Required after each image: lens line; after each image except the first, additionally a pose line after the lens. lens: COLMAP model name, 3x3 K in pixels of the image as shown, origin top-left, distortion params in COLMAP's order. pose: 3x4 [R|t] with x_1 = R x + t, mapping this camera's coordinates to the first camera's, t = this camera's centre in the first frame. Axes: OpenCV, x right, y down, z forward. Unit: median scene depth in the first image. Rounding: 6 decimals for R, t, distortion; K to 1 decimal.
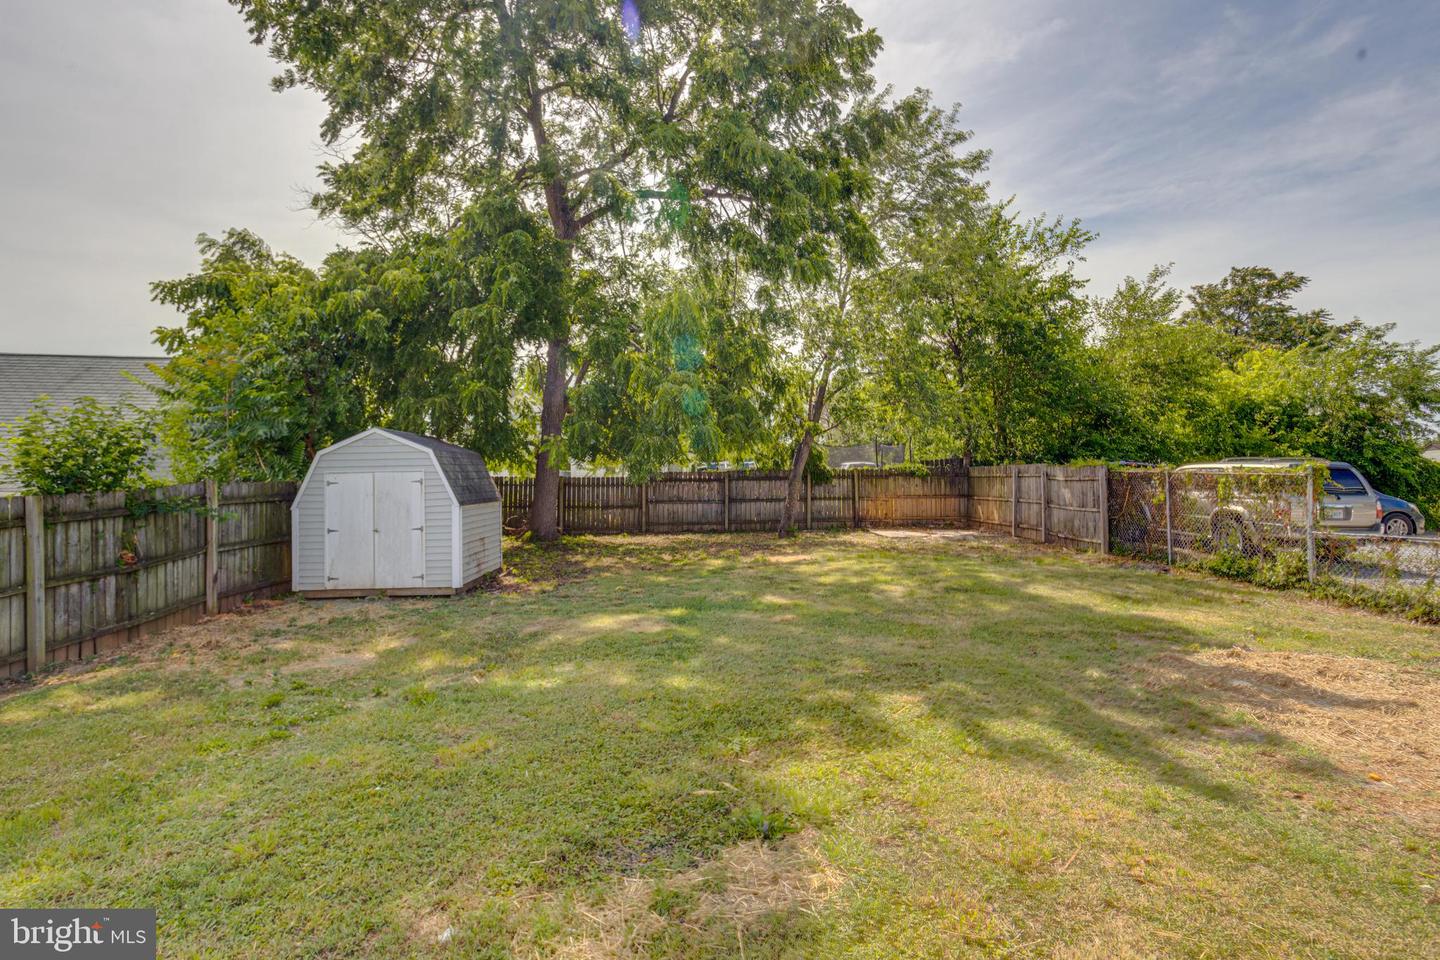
lens RADIAL K [[713.7, 0, 719.9], [0, 713.7, 438.1], [0, 0, 1]] dist [-0.001690, 0.000310]
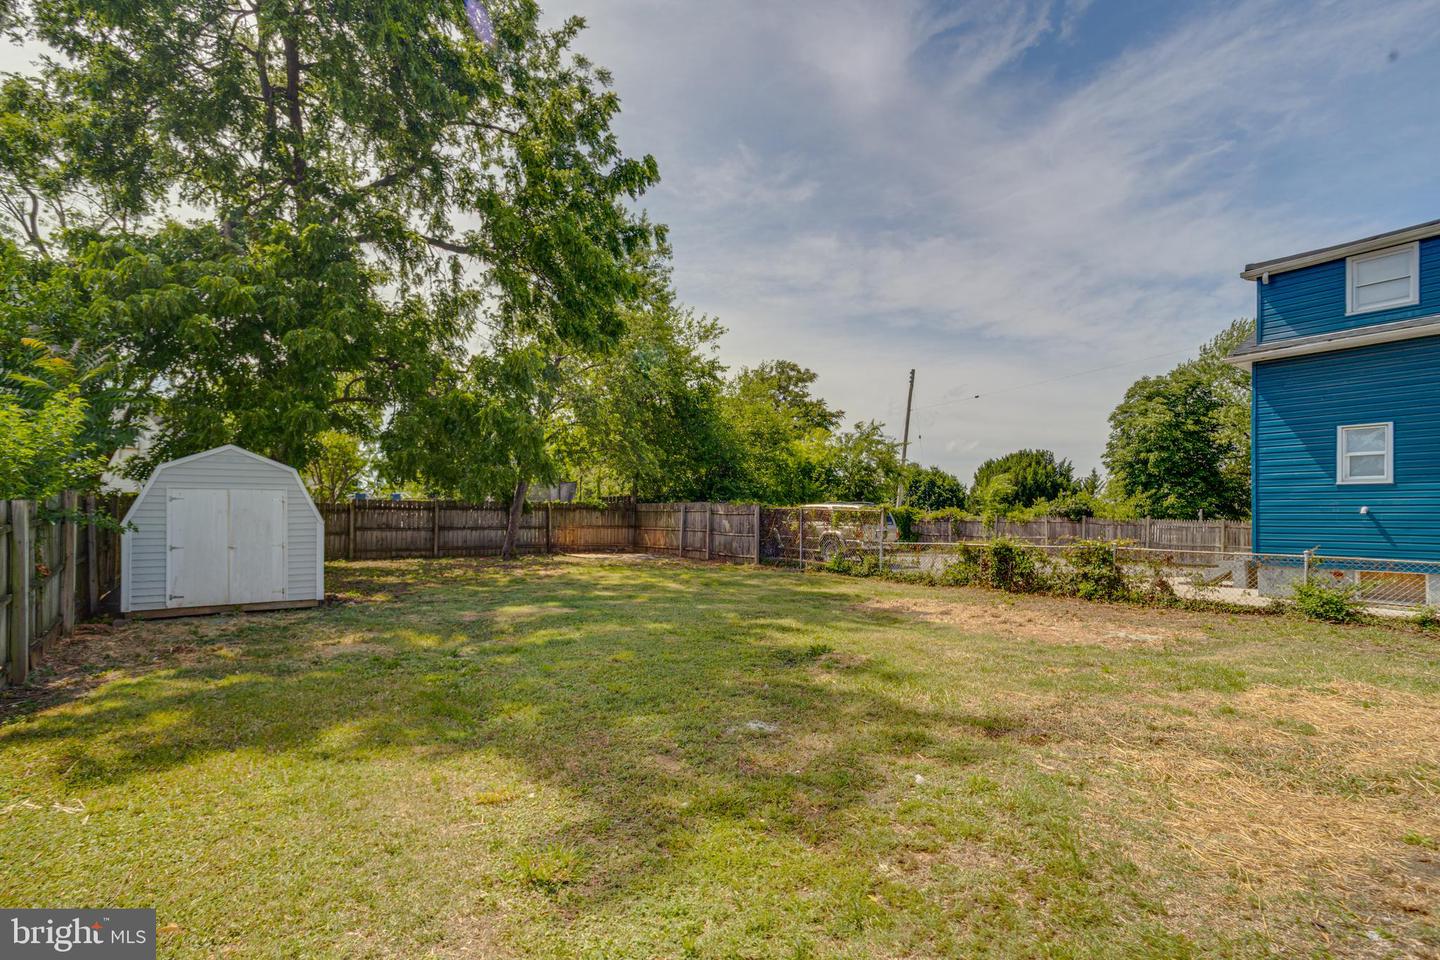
lens RADIAL K [[710.8, 0, 720.0], [0, 710.8, 480.0], [0, 0, 1]] dist [-0.001317, 0.000899]
pose [[0.827883, 0.047143, 0.558916, -0.233827], [-0.050551, 0.998678, -0.009358, 0.004752], [-0.558618, -0.020507, 0.829172, -0.104712]]
